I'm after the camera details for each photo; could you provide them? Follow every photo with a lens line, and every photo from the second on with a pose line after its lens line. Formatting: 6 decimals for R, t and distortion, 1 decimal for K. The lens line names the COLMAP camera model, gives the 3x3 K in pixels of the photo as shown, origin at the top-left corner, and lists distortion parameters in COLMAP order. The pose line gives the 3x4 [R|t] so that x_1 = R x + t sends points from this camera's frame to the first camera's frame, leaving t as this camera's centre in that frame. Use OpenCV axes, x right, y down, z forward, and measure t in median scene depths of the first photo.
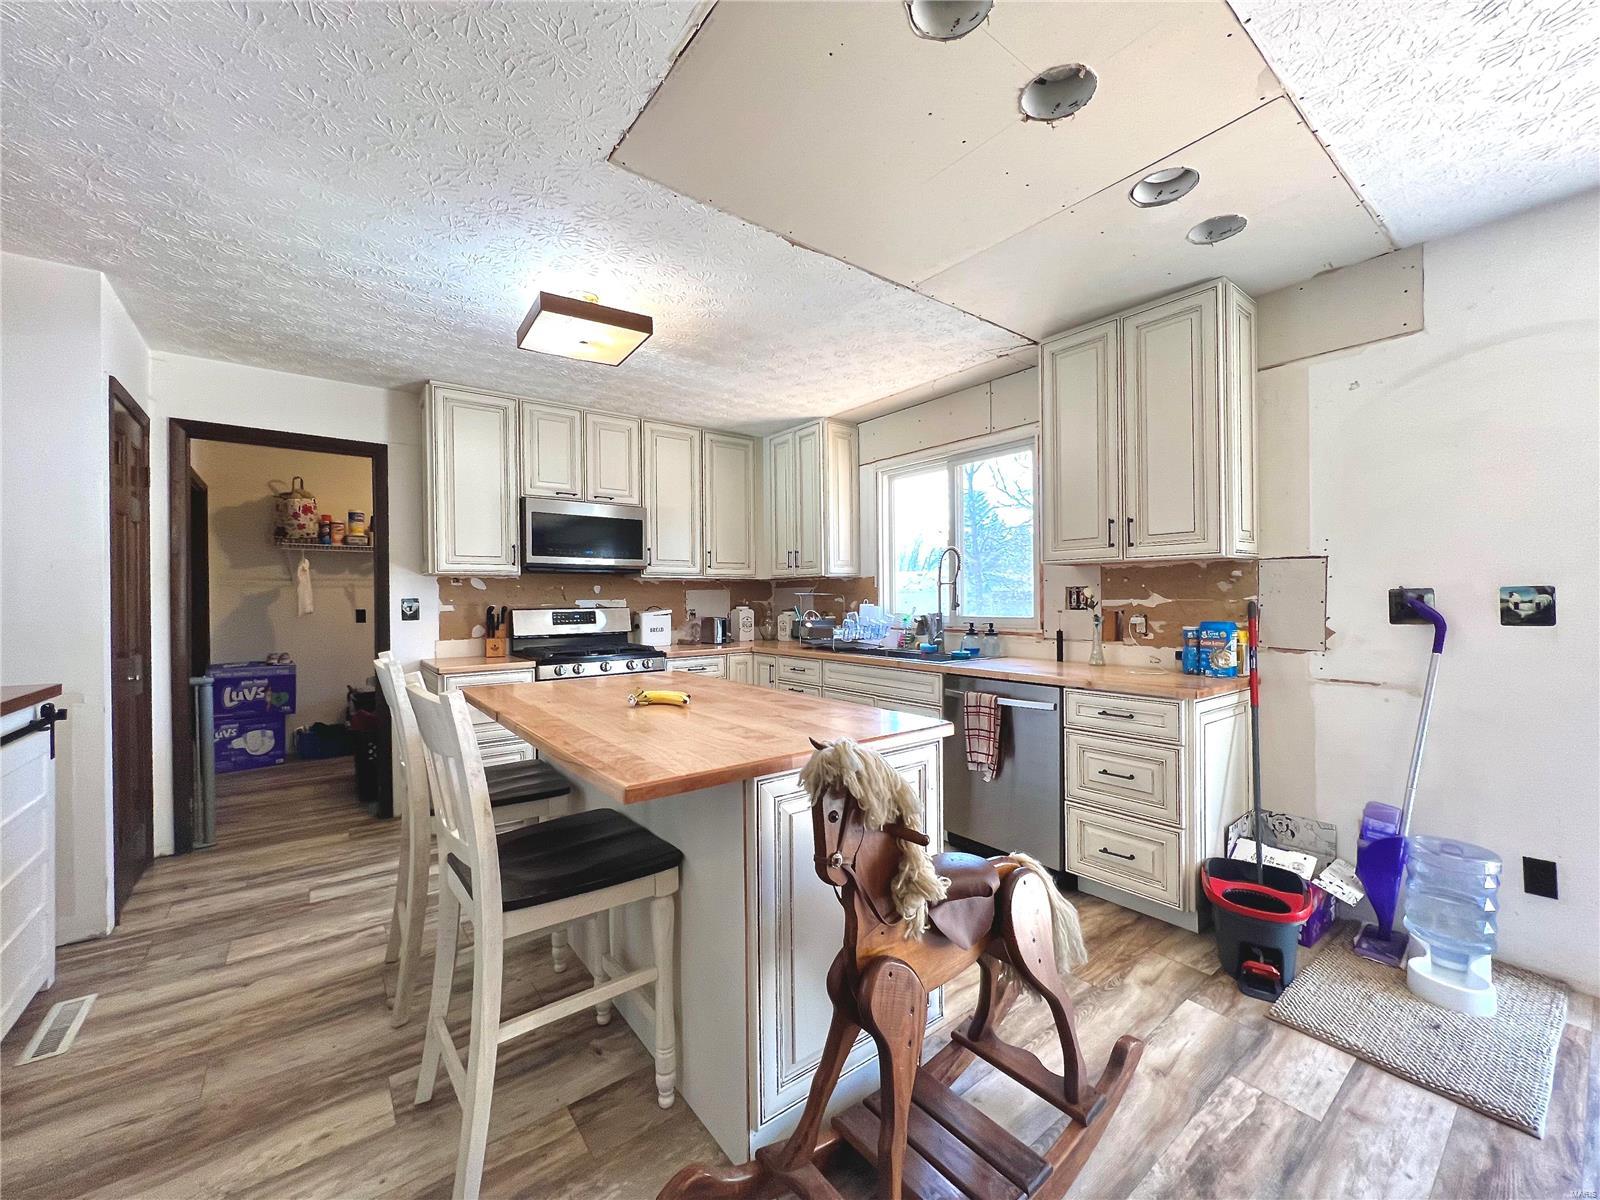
lens RADIAL K [[641.9, 0, 798.0], [0, 641.9, 601.2], [0, 0, 1]] dist [-0.000872, -0.000556]
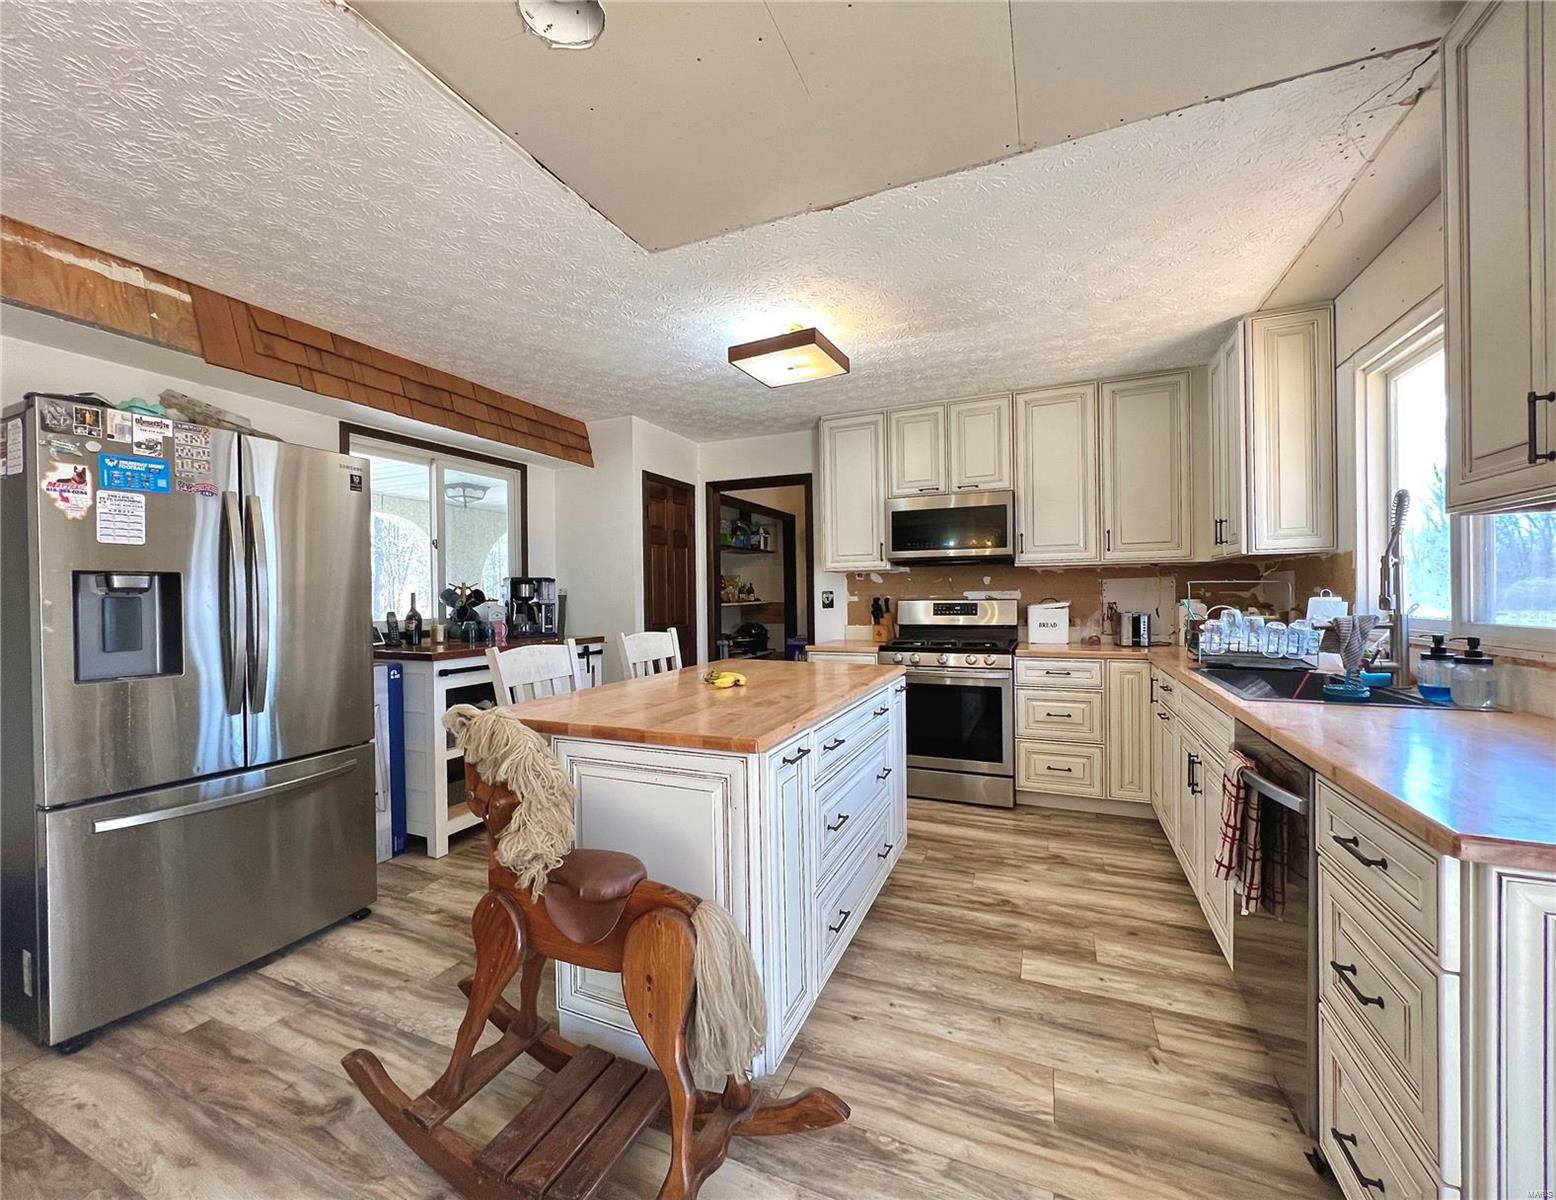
lens RADIAL K [[652.8, 0, 766.7], [0, 652.8, 597.9], [0, 0, 1]] dist [-0.000795, -0.000133]
pose [[0.467197, 0.006566, -0.884129, 0.440512], [0.004584, 0.999941, 0.009848, -0.003614], [0.884142, -0.008653, 0.467139, 0.268781]]
